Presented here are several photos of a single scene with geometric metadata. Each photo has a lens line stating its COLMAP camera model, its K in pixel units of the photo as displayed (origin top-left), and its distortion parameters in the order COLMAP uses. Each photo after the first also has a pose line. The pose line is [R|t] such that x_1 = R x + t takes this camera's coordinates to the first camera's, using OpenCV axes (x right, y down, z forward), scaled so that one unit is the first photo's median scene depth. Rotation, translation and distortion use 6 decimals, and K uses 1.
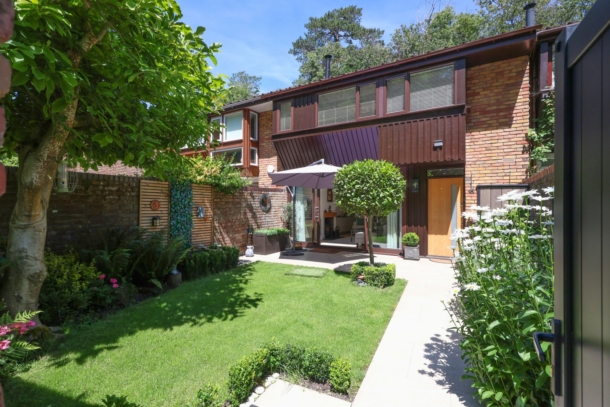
lens RADIAL K [[278.4, 0, 307.0], [0, 278.4, 206.3], [0, 0, 1]] dist [-0.004267, -0.000319]
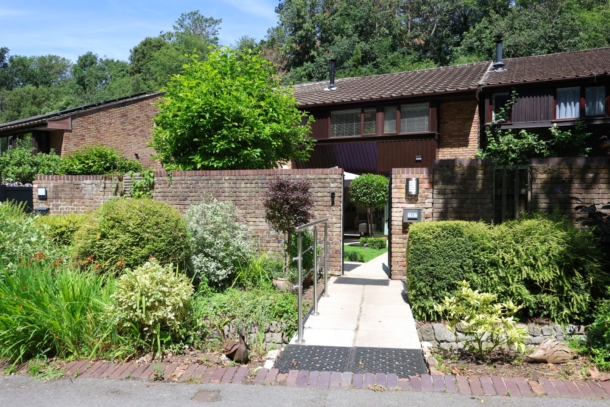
lens RADIAL K [[460.0, 0, 305.3], [0, 460.0, 203.9], [0, 0, 1]] dist [0.001995, 0.000752]
pose [[0.996914, 0.002291, 0.078463, -0.292338], [-0.002643, 0.999987, 0.004384, 0.001209], [-0.078452, -0.004578, 0.996907, -1.304420]]
